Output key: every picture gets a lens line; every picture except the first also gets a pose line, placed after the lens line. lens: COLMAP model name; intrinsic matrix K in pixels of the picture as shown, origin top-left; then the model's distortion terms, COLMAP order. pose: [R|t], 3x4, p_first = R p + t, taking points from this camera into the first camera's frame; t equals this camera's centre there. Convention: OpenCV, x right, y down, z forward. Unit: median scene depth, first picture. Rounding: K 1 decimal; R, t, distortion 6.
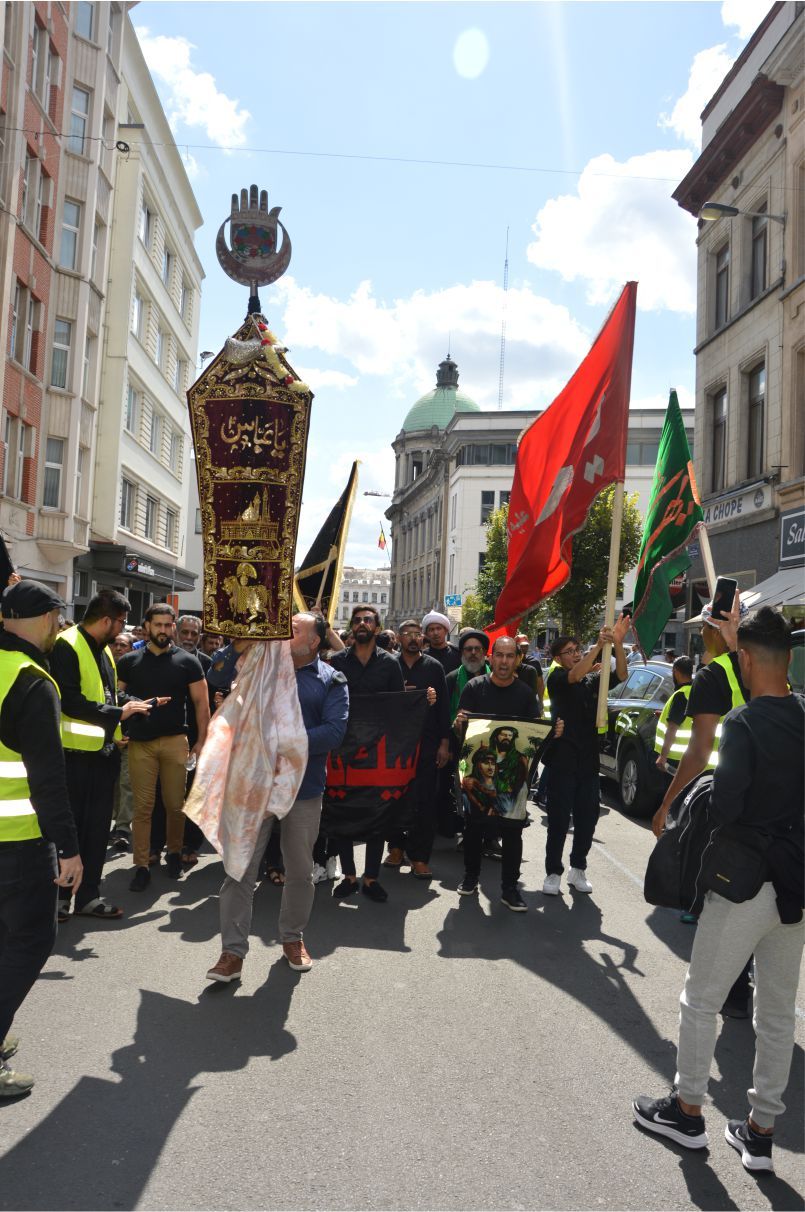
lens RADIAL K [[979.4, 0, 402.5], [0, 979.4, 606.0], [0, 0, 1]] dist [-0.165453, 0.134806]
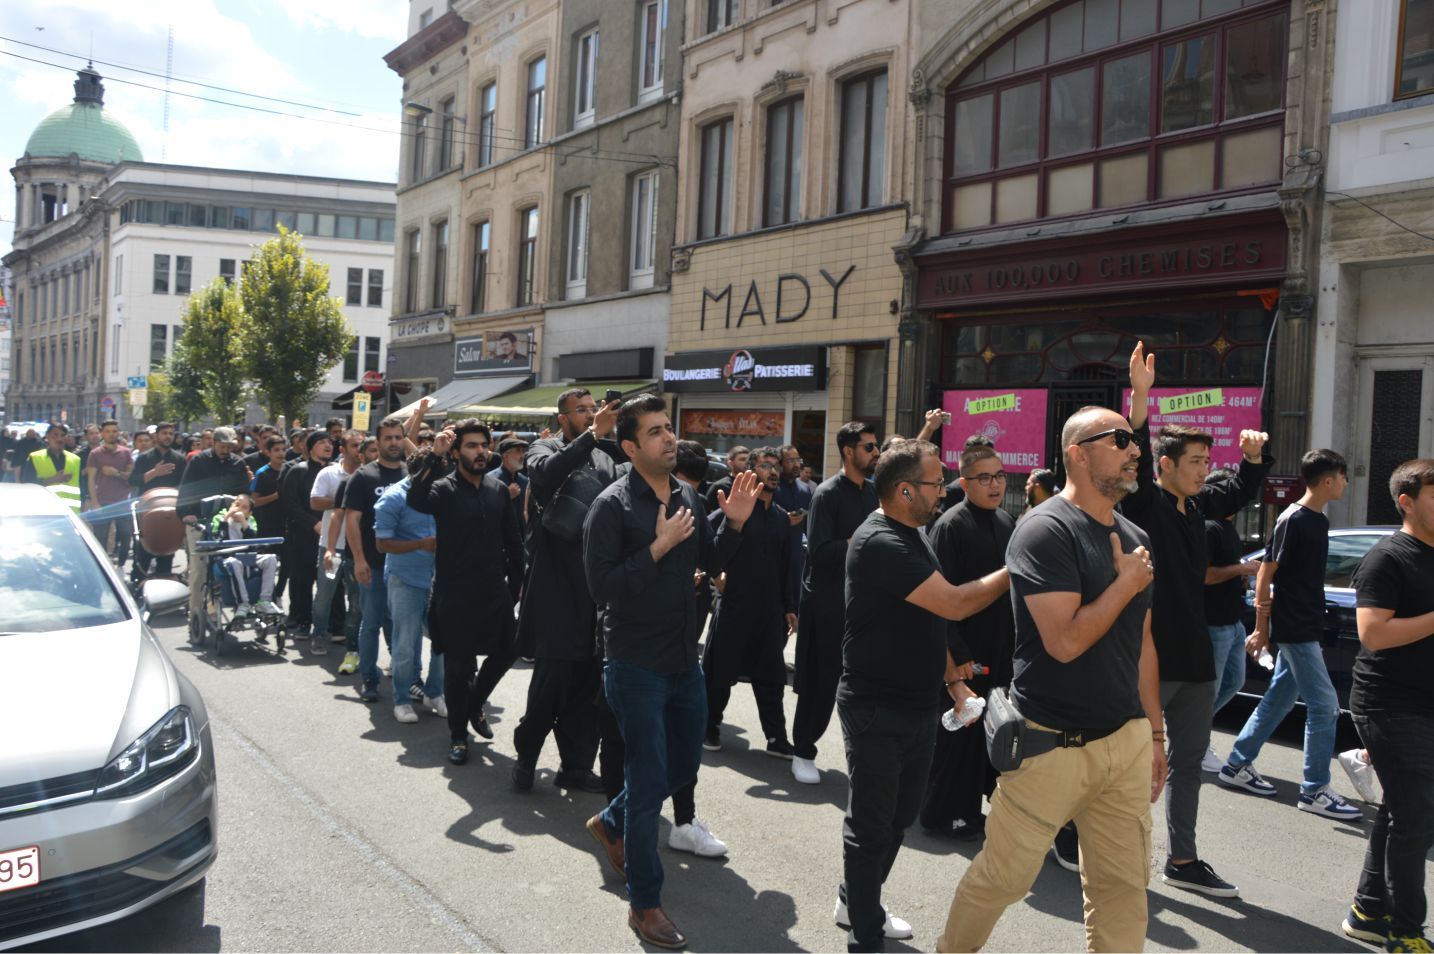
lens RADIAL K [[1158.8, 0, 680.7], [0, 1158.8, 475.5], [0, 0, 1]] dist [-0.165453, 0.134806]
pose [[0.856163, -0.029060, 0.515888, -0.093824], [-0.015530, 0.996519, 0.081908, -0.020024], [-0.516472, -0.078138, 0.852731, -0.298757]]
